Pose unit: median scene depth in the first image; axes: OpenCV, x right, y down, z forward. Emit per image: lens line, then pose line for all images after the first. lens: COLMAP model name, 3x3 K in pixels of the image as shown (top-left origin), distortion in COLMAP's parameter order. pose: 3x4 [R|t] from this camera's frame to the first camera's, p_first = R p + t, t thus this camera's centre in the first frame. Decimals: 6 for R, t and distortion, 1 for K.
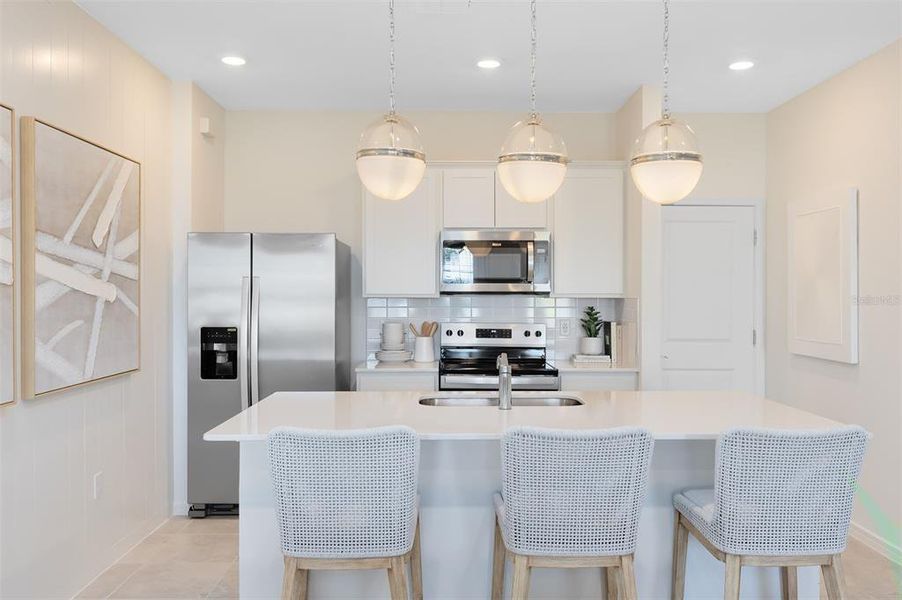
lens RADIAL K [[724.8, 0, 452.8], [0, 724.8, 288.4], [0, 0, 1]] dist [0.006363, 0.001423]
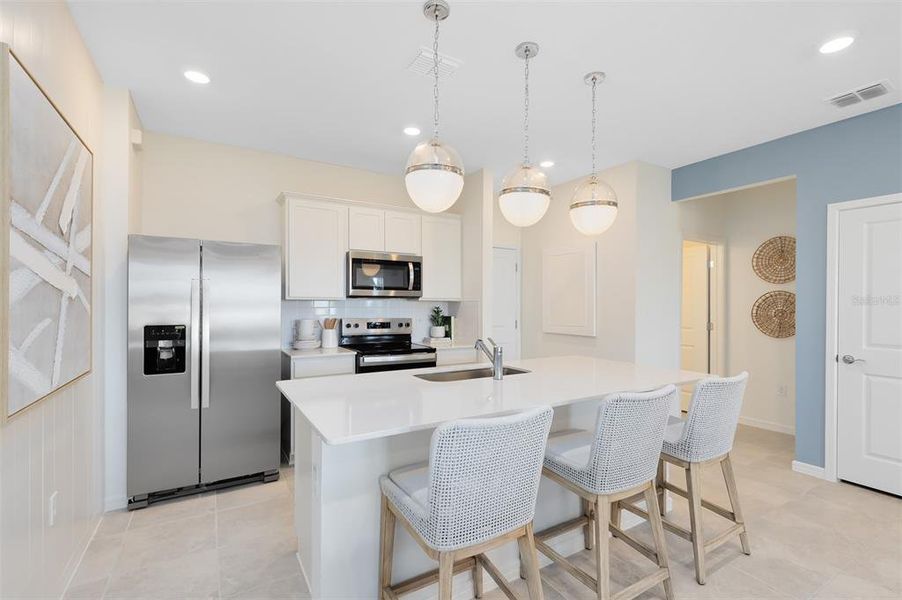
lens RADIAL K [[404.1, 0, 451.0], [0, 404.1, 300.0], [0, 0, 1]] dist [0.000888, 0.000201]
pose [[0.866384, 0.006903, 0.499331, -0.255532], [-0.005568, 0.999976, -0.004163, 0.016355], [-0.499348, 0.000826, 0.866401, 0.272495]]
